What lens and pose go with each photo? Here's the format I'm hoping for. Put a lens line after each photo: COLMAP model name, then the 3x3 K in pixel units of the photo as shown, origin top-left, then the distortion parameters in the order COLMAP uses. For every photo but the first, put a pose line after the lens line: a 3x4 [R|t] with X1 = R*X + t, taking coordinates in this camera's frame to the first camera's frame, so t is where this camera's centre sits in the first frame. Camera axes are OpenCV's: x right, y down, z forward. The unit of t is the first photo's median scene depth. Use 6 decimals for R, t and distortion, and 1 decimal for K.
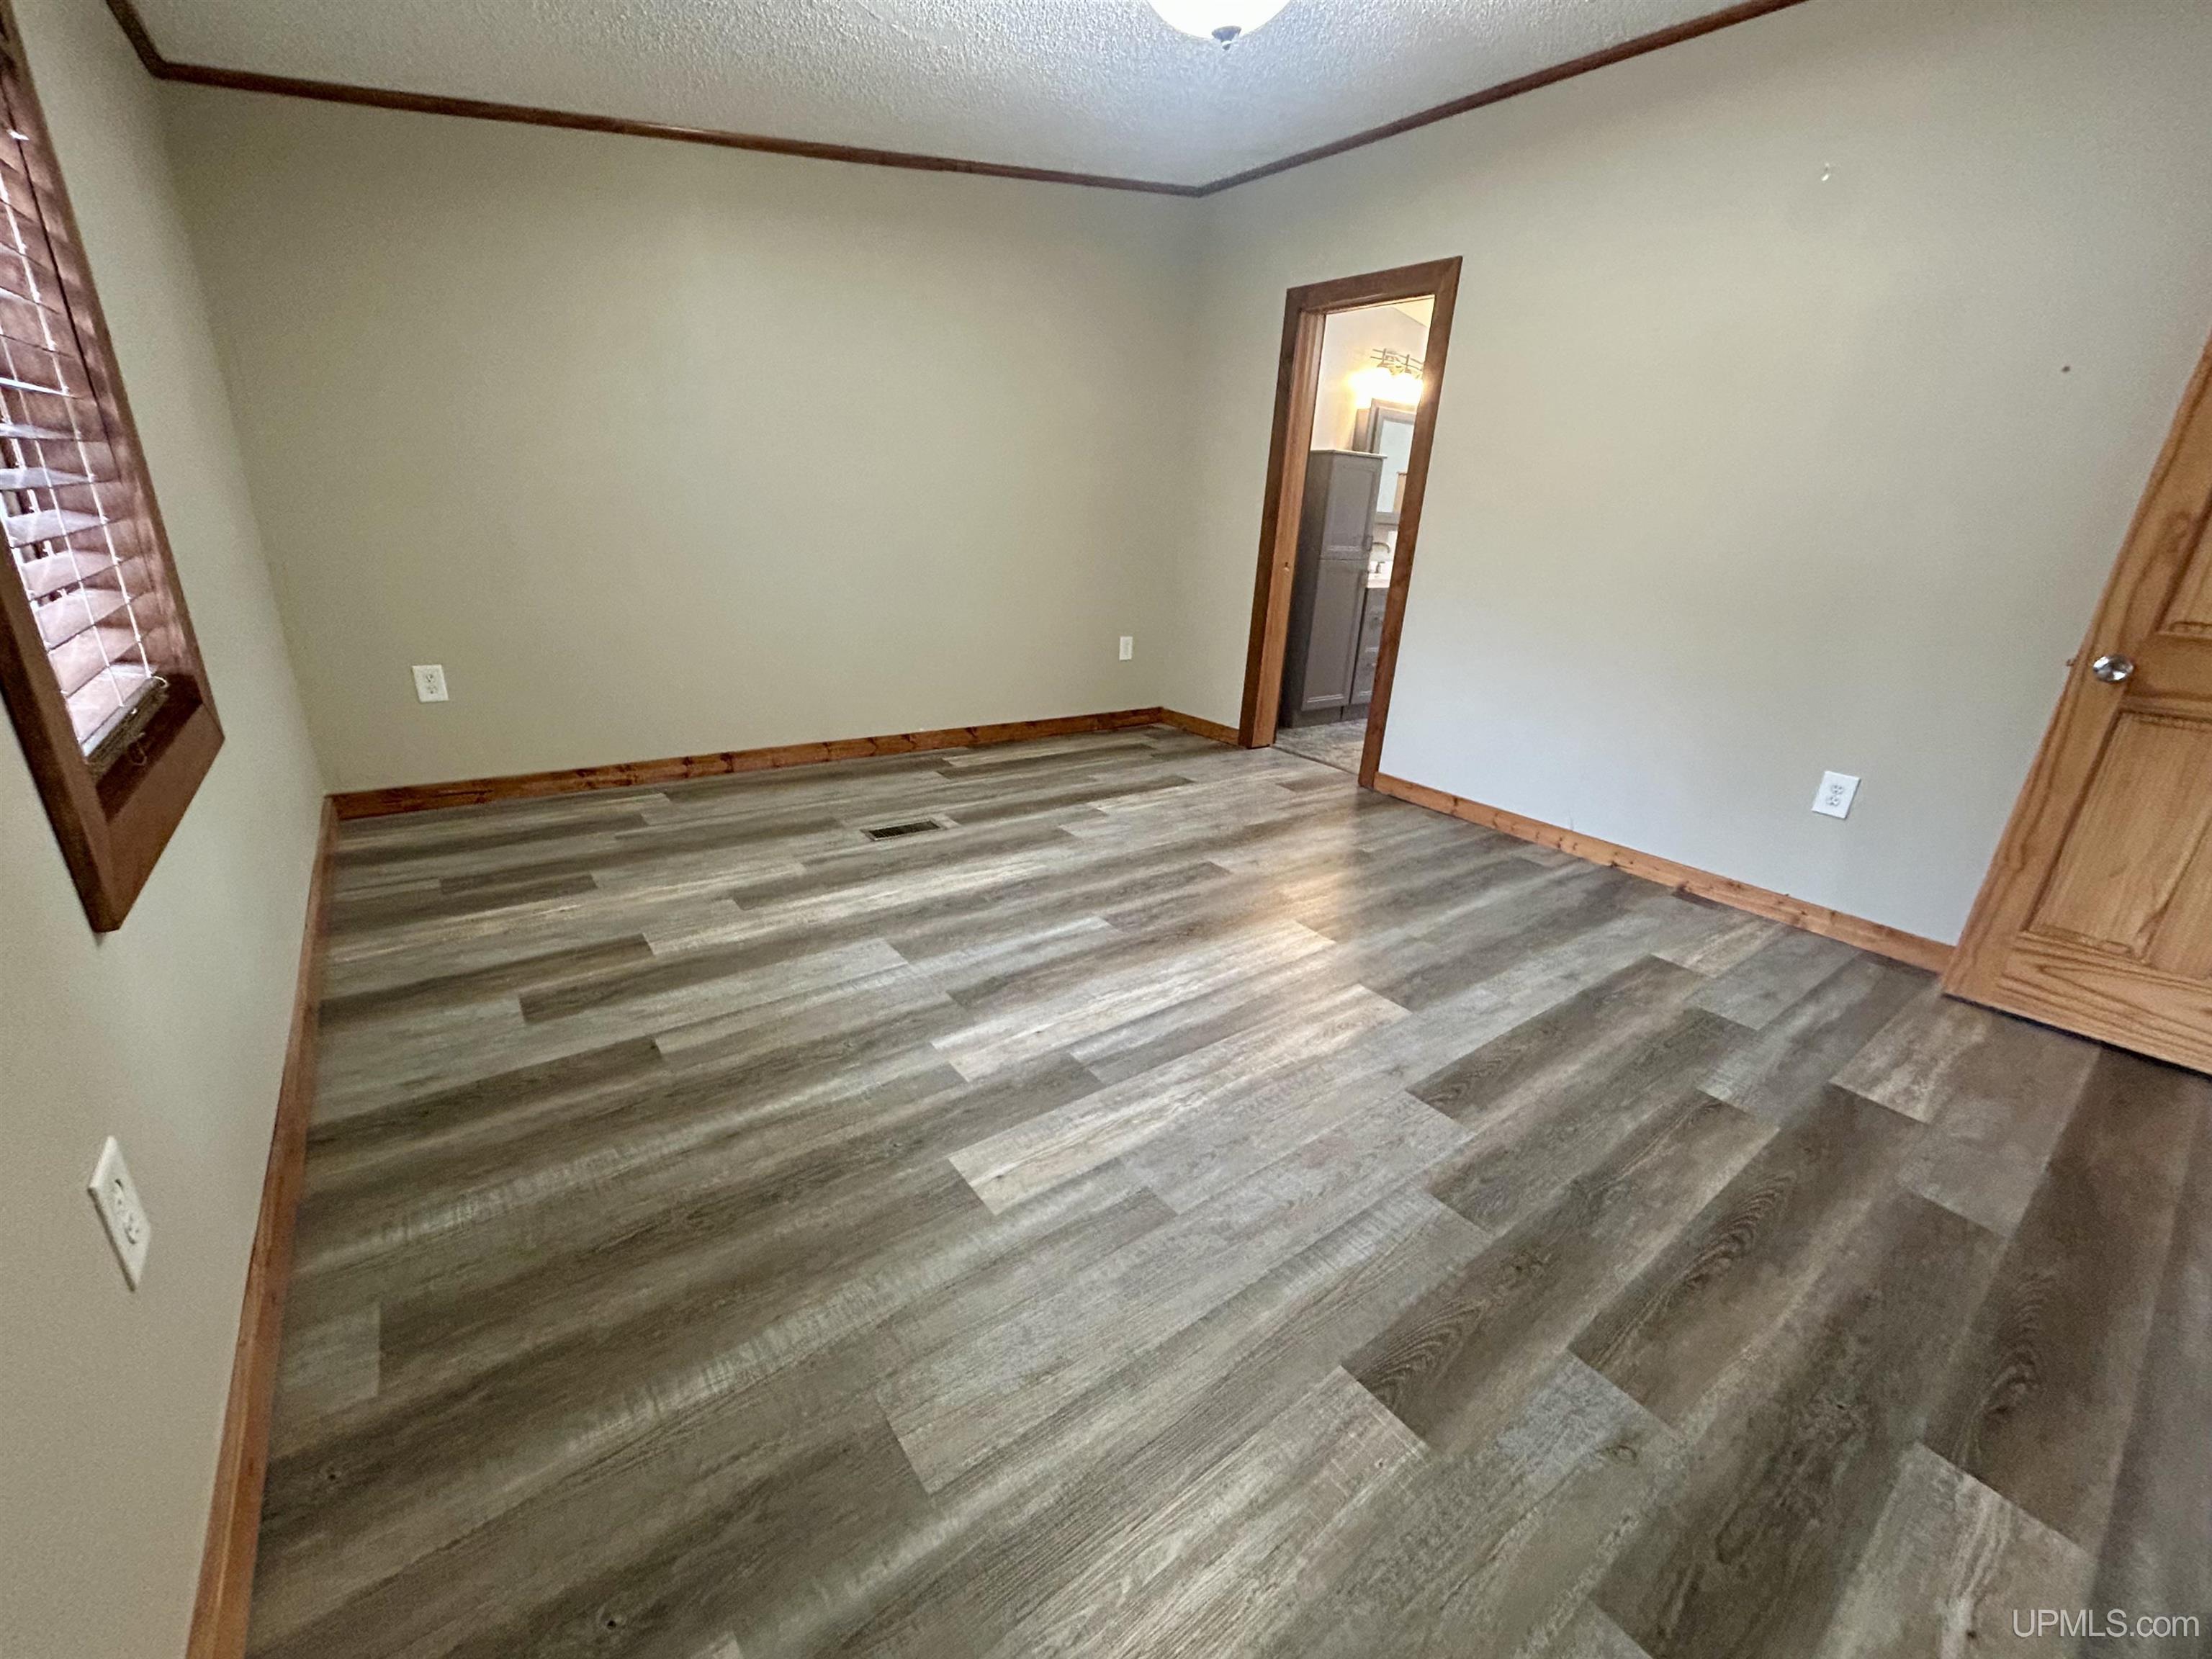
lens RADIAL K [[892.1, 0, 1106.0], [0, 892.1, 829.5], [0, 0, 1]] dist [-0.002568, -0.000418]
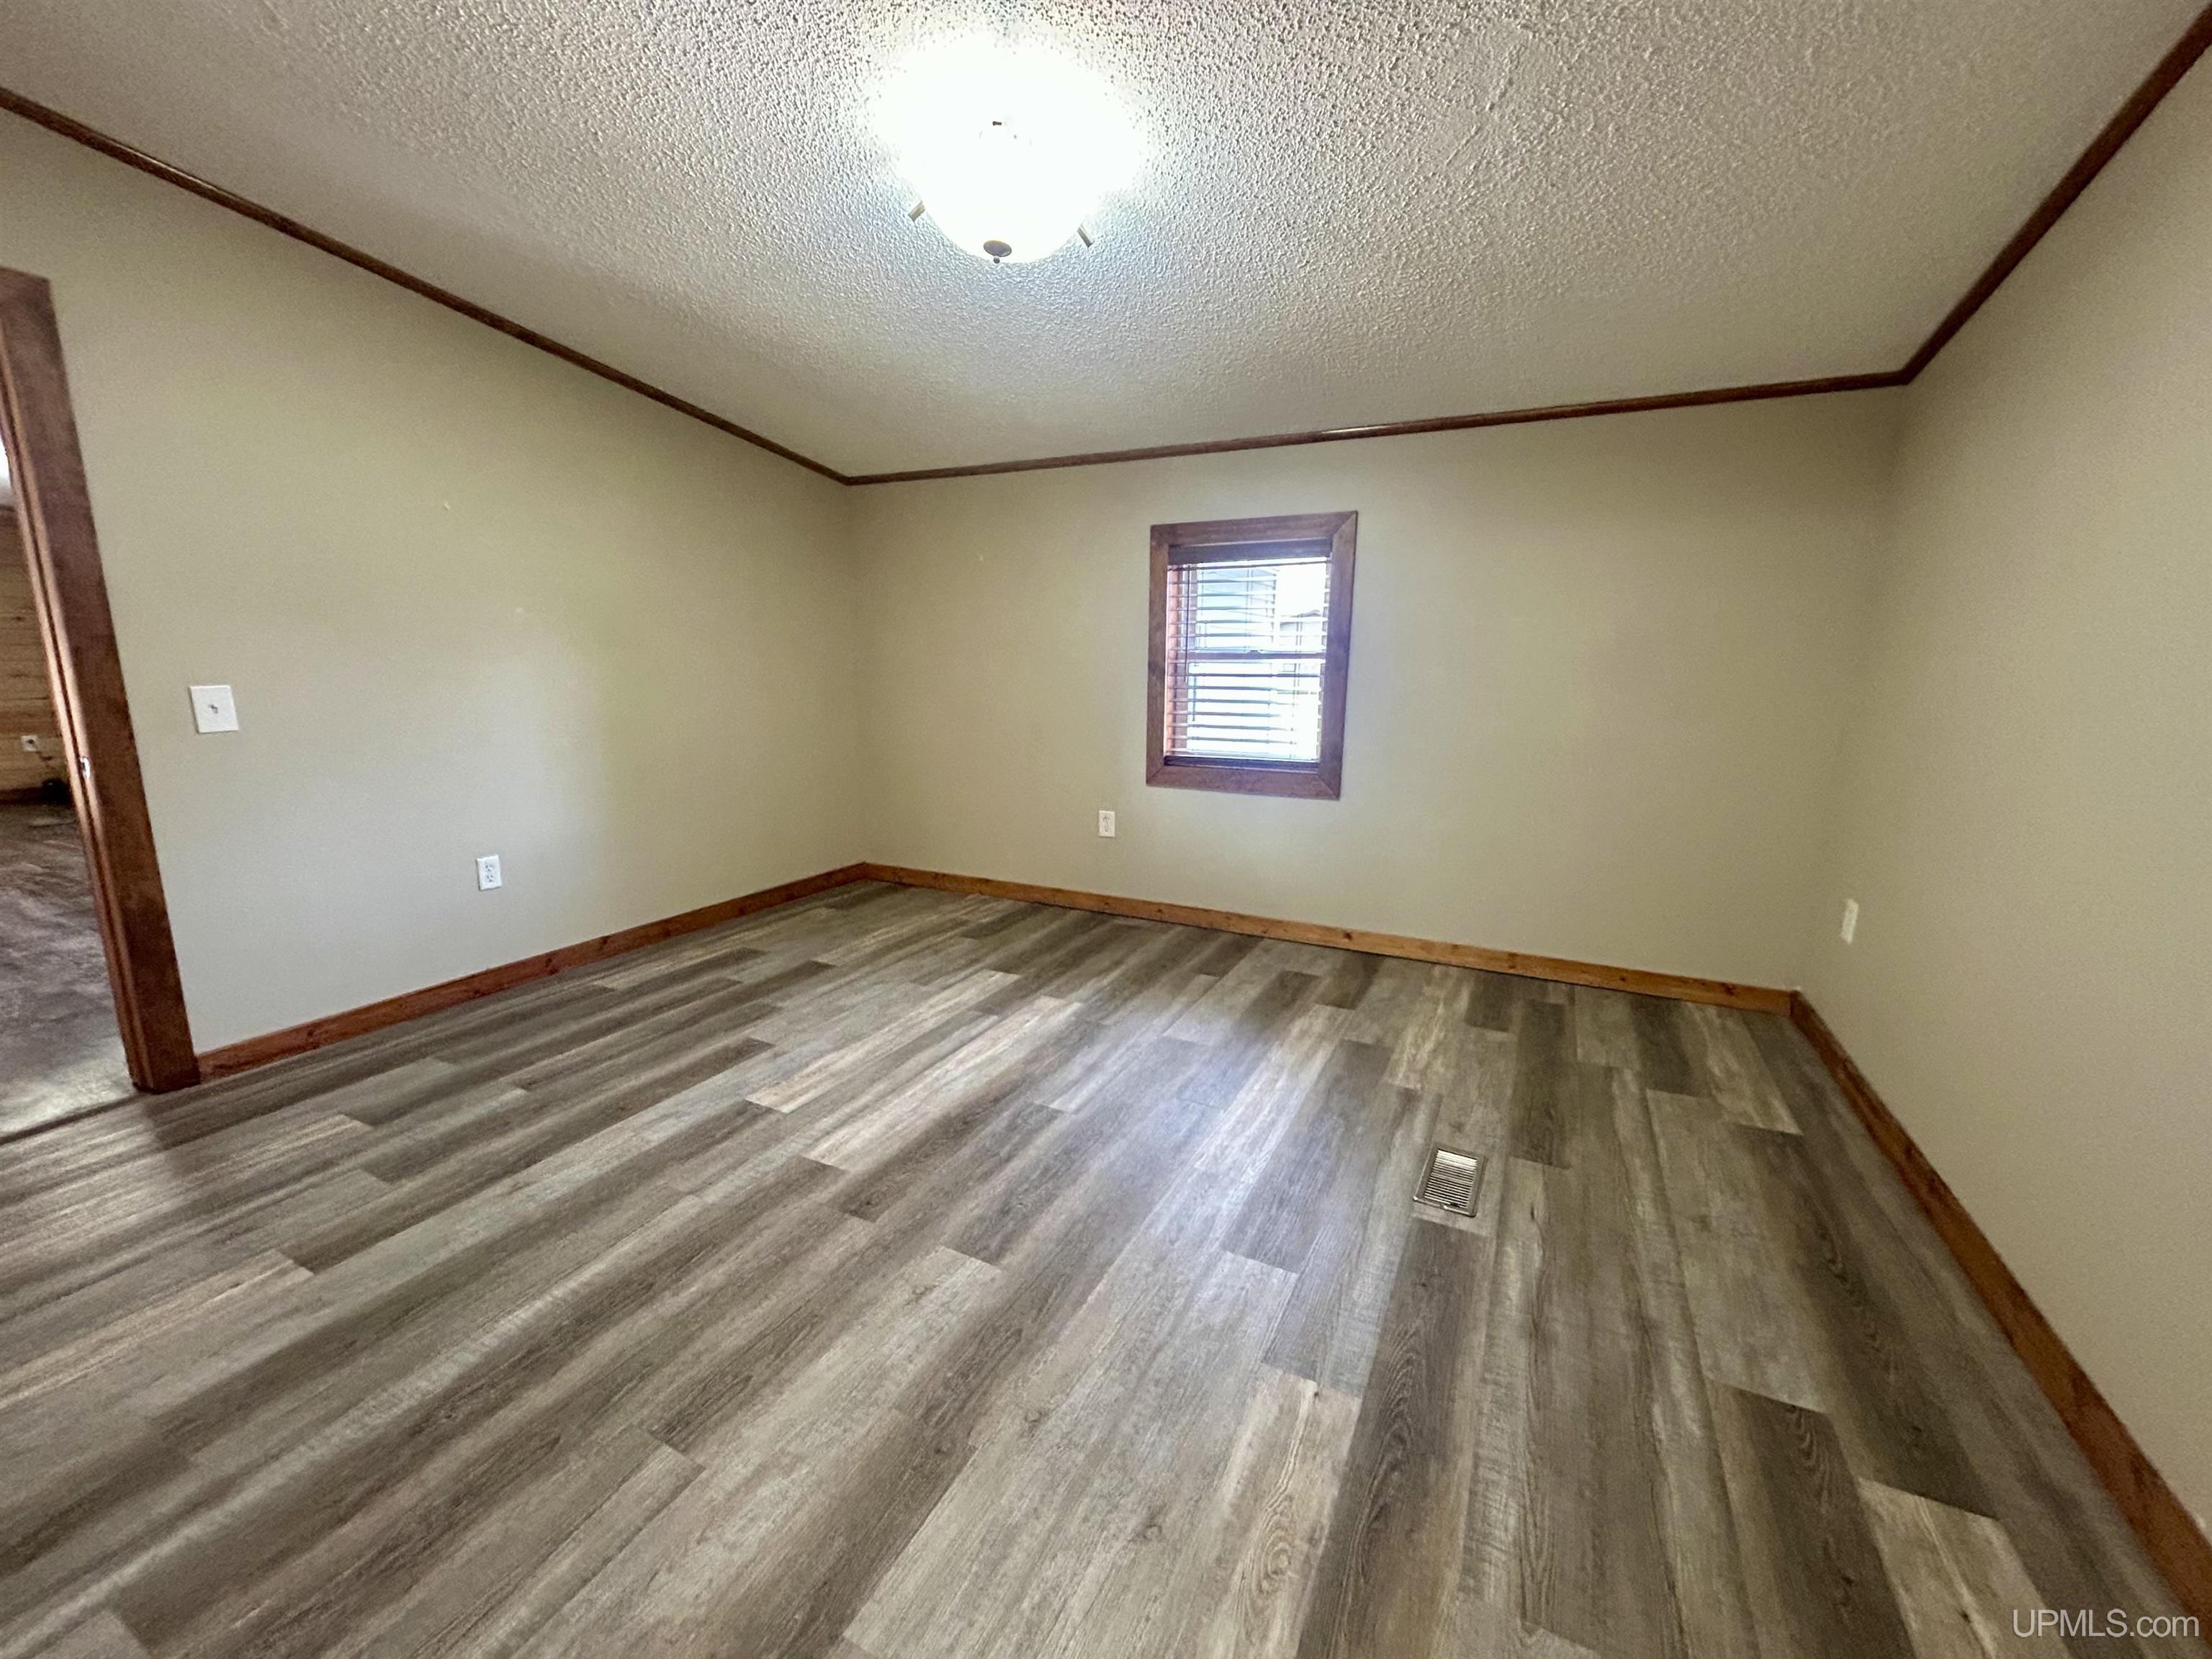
lens RADIAL K [[892.1, 0, 1106.0], [0, 892.1, 829.5], [0, 0, 1]] dist [-0.002568, -0.000418]
pose [[-0.894011, 0.023580, -0.447424, 0.419890], [-0.203389, 0.868435, 0.452165, -0.675526], [0.399221, 0.495241, -0.771595, 1.832189]]
